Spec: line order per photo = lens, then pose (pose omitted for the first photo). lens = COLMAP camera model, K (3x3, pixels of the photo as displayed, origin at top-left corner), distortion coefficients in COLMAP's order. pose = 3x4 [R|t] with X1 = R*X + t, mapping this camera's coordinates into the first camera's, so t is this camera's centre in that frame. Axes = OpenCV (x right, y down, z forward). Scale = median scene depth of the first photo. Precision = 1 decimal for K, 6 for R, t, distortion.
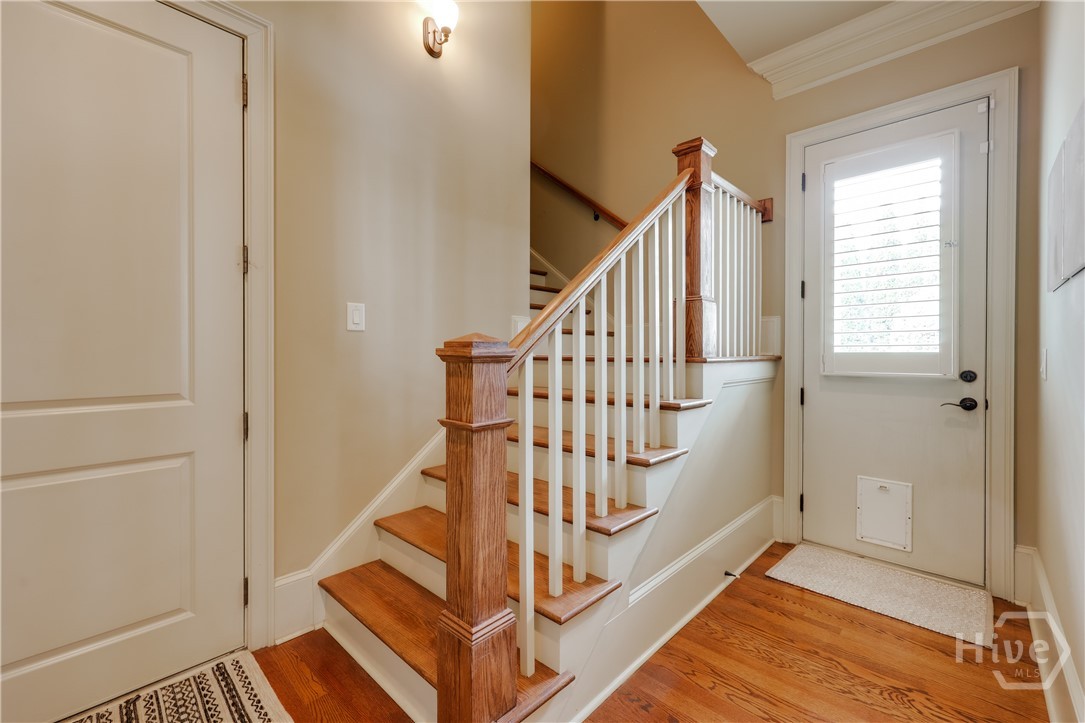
lens RADIAL K [[451.3, 0, 538.7], [0, 451.3, 357.1], [0, 0, 1]] dist [-0.000611, 0.000113]
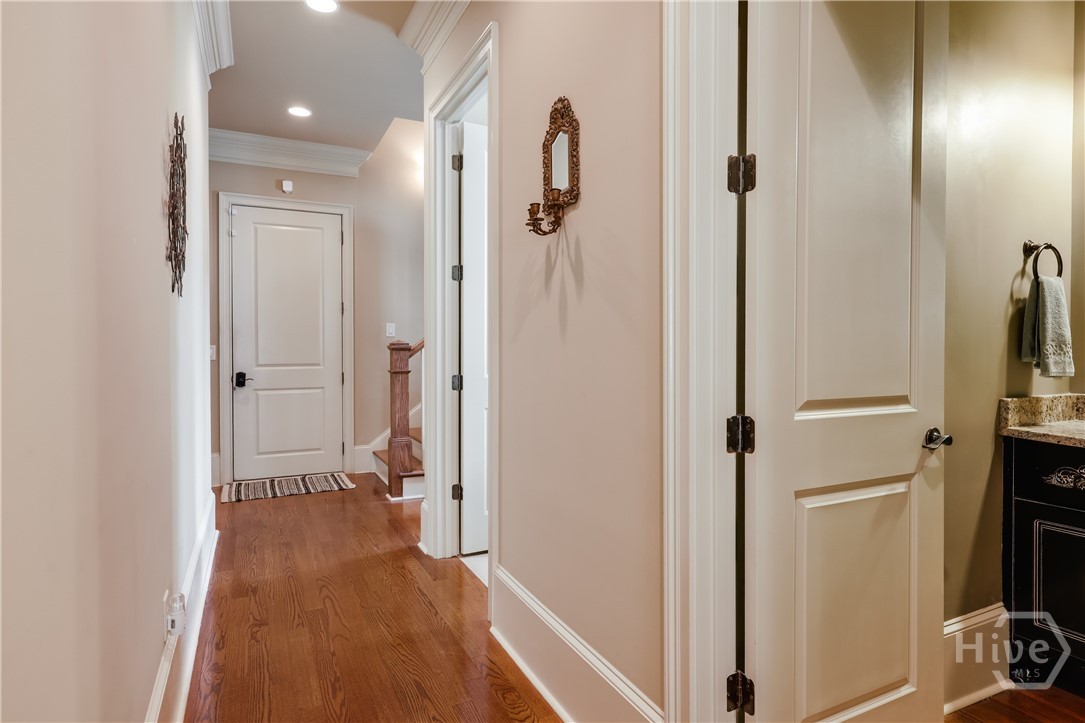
lens RADIAL K [[579.5, 0, 544.9], [0, 579.5, 358.5], [0, 0, 1]] dist [0.001066, 0.000273]
pose [[0.937161, 0.004247, -0.348872, 1.419979], [-0.001968, 0.999974, 0.006886, 0.026533], [0.348893, -0.005766, 0.937145, -1.496608]]
